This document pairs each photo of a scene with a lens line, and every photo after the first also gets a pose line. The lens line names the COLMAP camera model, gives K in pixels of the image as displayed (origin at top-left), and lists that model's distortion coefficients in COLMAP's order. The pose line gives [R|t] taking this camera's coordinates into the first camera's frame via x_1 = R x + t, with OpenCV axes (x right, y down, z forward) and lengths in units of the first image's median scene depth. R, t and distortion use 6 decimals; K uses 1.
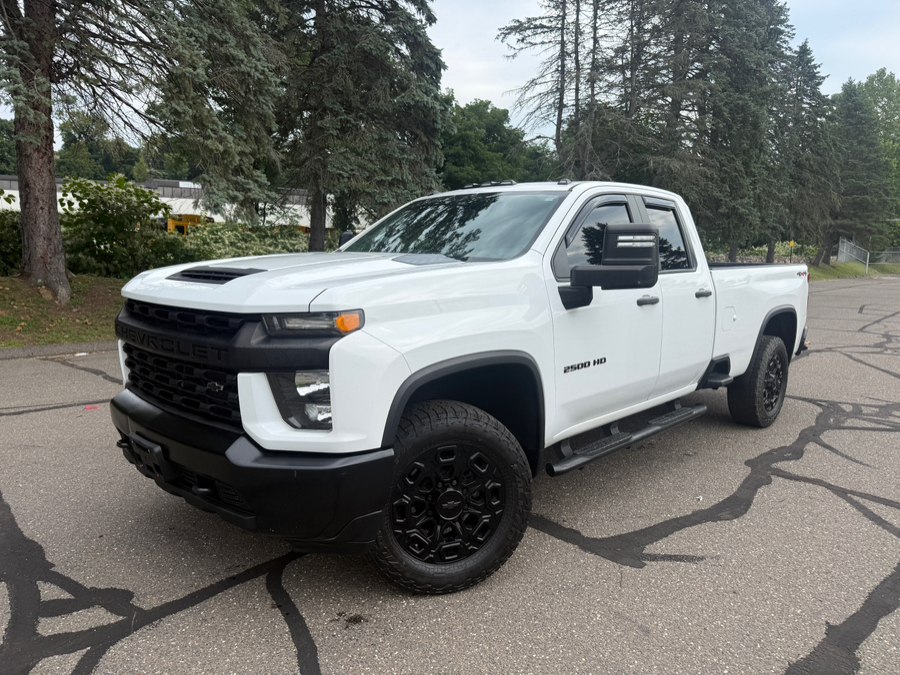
lens RADIAL K [[678.6, 0, 446.3], [0, 678.6, 336.5], [0, 0, 1]] dist [0.000034, -0.006914]
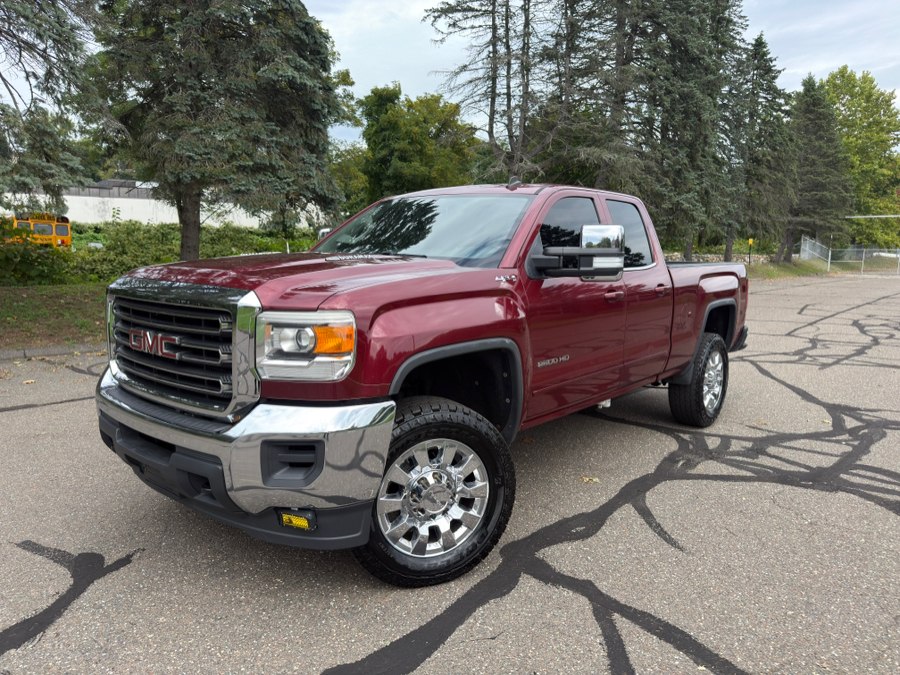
lens RADIAL K [[676.1, 0, 451.9], [0, 676.1, 338.0], [0, 0, 1]] dist [0.003115, -0.008947]
pose [[0.999368, -0.009526, 0.034255, 0.075215], [0.009471, 0.999954, 0.001759, -0.005535], [-0.034270, -0.001433, 0.999412, 0.065845]]
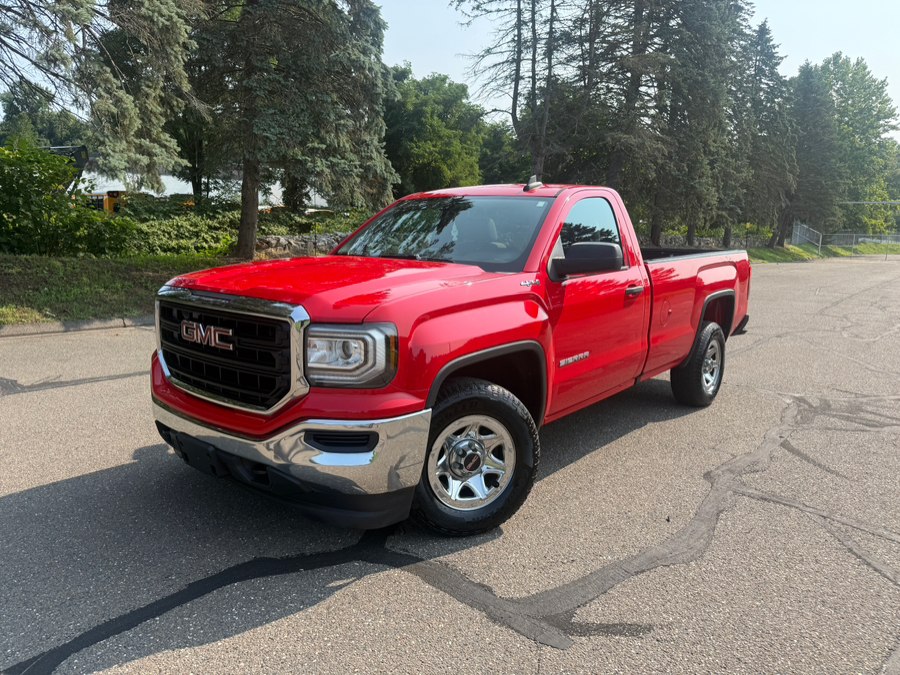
lens RADIAL K [[678.3, 0, 452.9], [0, 678.3, 337.8], [0, 0, 1]] dist [-0.001983, 0.005206]
pose [[0.997951, -0.002128, 0.063946, 0.015967], [0.000184, 0.999538, 0.030392, -0.002051], [-0.063981, -0.030318, 0.997490, 0.038920]]
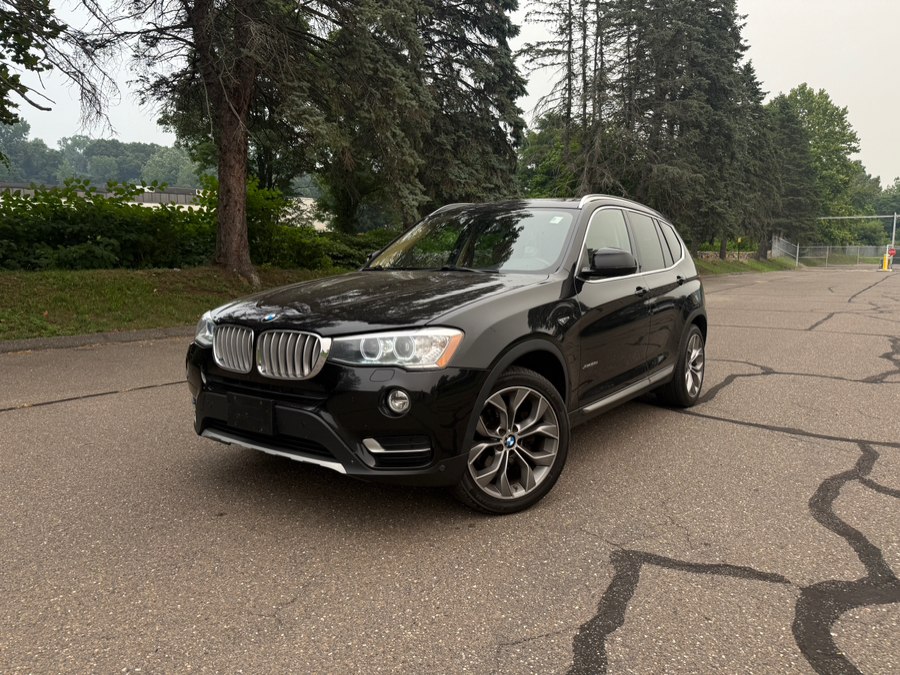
lens RADIAL K [[678.6, 0, 446.3], [0, 678.6, 336.5], [0, 0, 1]] dist [0.000034, -0.006914]
pose [[0.994171, -0.025080, 0.104855, -0.162040], [0.025504, 0.999671, -0.002711, 0.022508], [-0.104752, 0.005369, 0.994484, -0.110350]]
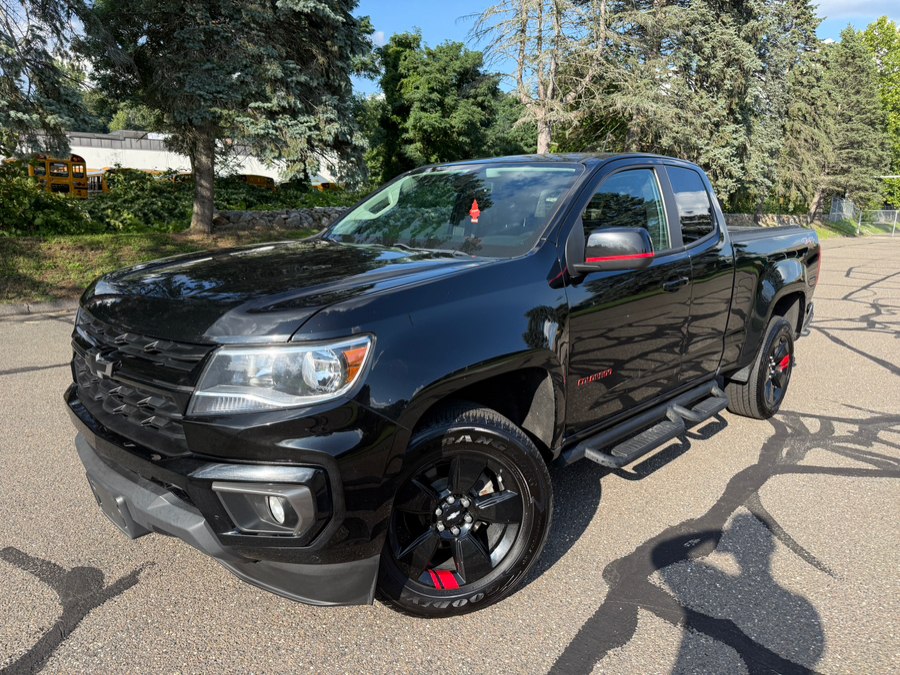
lens RADIAL K [[677.1, 0, 455.3], [0, 677.1, 337.9], [0, 0, 1]] dist [-0.004312, -0.004651]
pose [[0.999802, 0.002069, 0.019807, 0.063500], [-0.003304, 0.998038, 0.062525, -0.006217], [-0.019639, -0.062578, 0.997847, 0.097439]]
